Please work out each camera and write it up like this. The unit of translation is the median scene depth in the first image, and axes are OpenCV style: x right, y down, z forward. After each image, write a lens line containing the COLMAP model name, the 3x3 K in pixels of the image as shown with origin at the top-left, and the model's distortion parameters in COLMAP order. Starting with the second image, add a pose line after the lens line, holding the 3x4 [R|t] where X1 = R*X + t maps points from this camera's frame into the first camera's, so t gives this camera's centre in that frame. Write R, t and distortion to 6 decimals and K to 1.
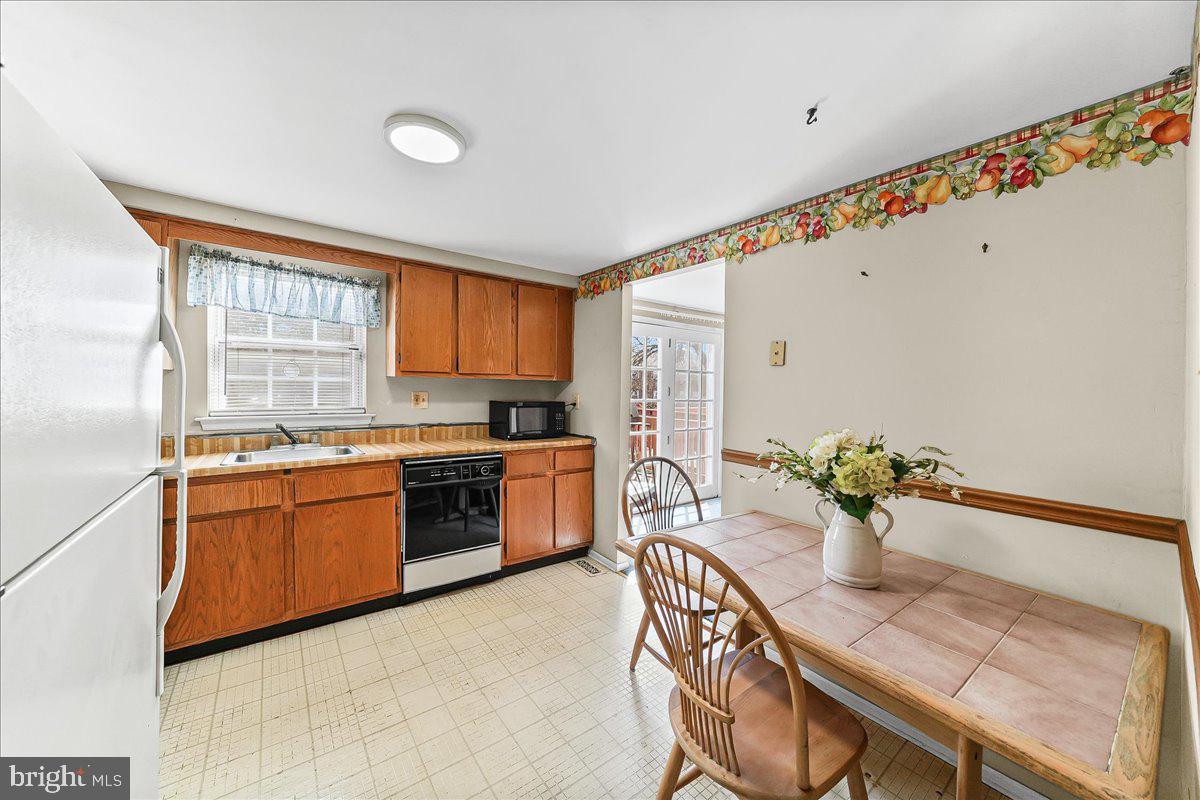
lens RADIAL K [[439.7, 0, 597.1], [0, 439.7, 385.1], [0, 0, 1]] dist [-0.012967, -0.000063]
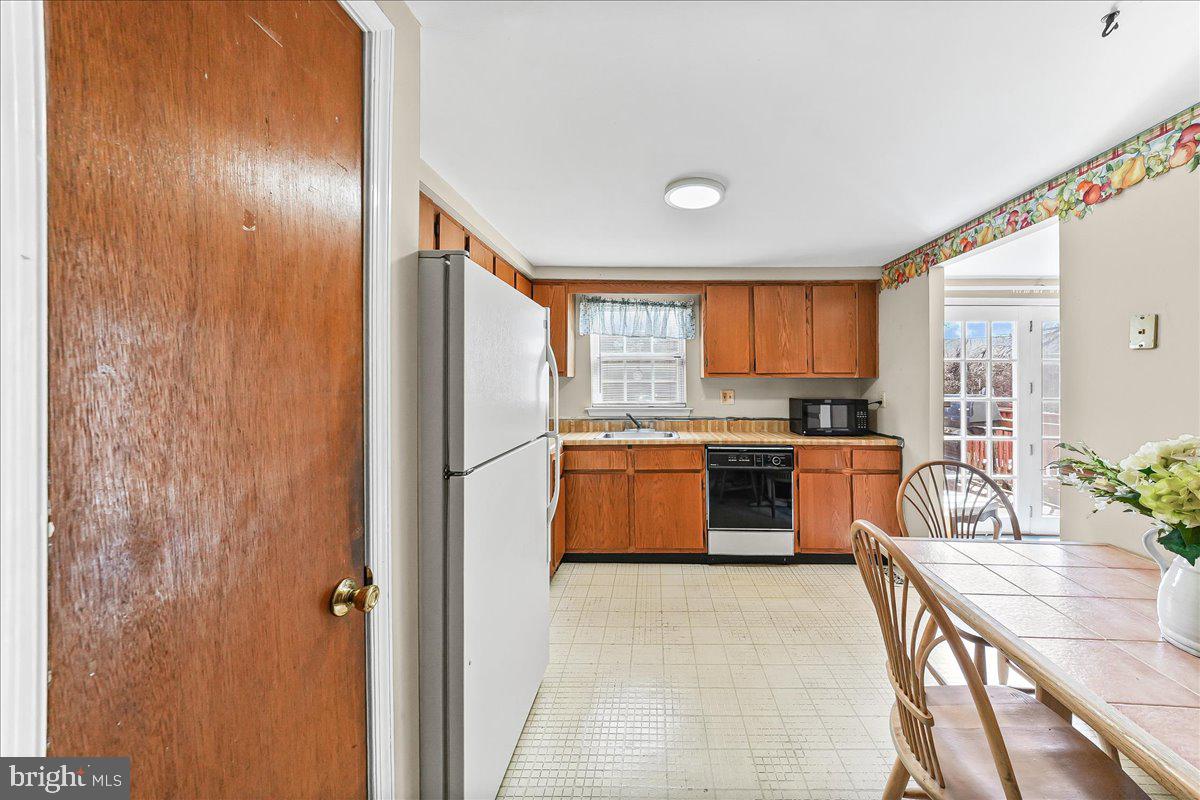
lens RADIAL K [[424.8, 0, 639.4], [0, 424.8, 384.9], [0, 0, 1]] dist [-0.002268, 0.000364]
pose [[0.783342, -0.014894, -0.621412, 0.140988], [0.015340, 0.999872, -0.004628, 0.003741], [0.621402, -0.005907, 0.783470, -0.048306]]
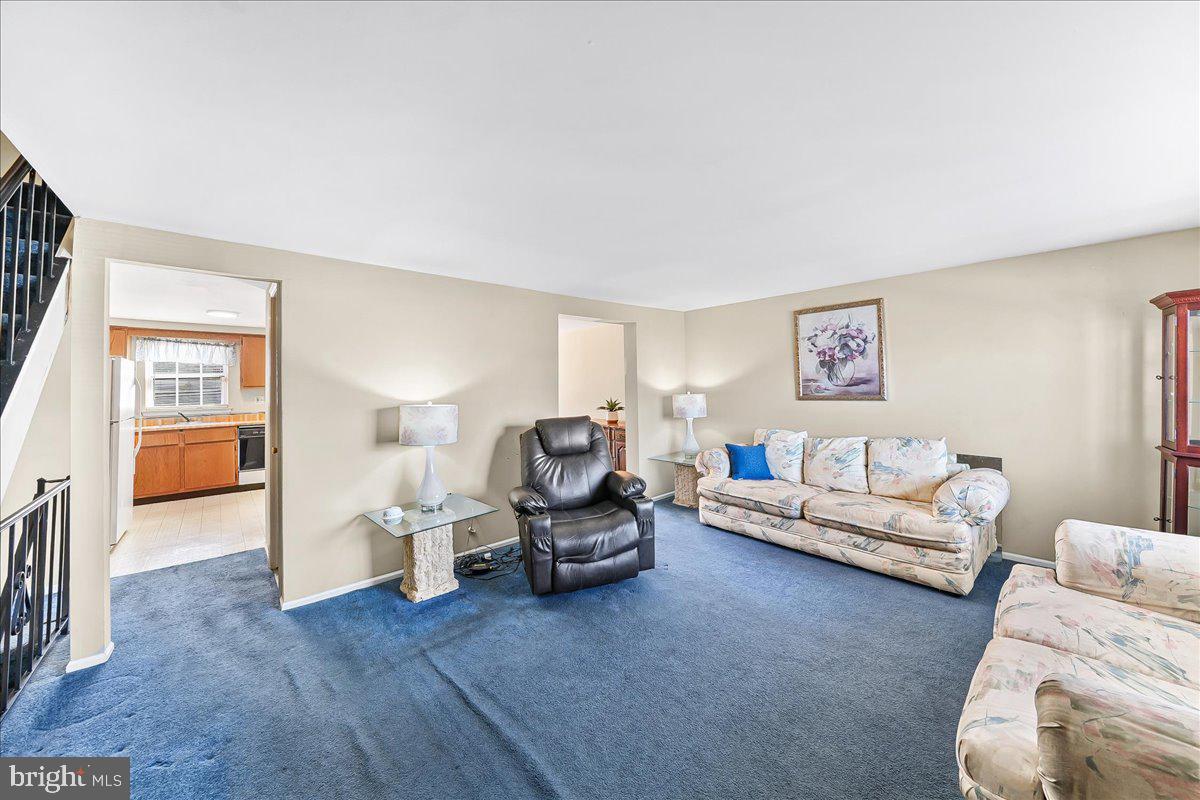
lens RADIAL K [[466.5, 0, 612.7], [0, 466.5, 370.3], [0, 0, 1]] dist [0.001110, 0.000219]
pose [[0.997361, -0.023404, 0.068727, 1.225160], [0.025240, 0.999344, -0.025971, -0.006491], [-0.068074, 0.027638, 0.997297, -1.429300]]
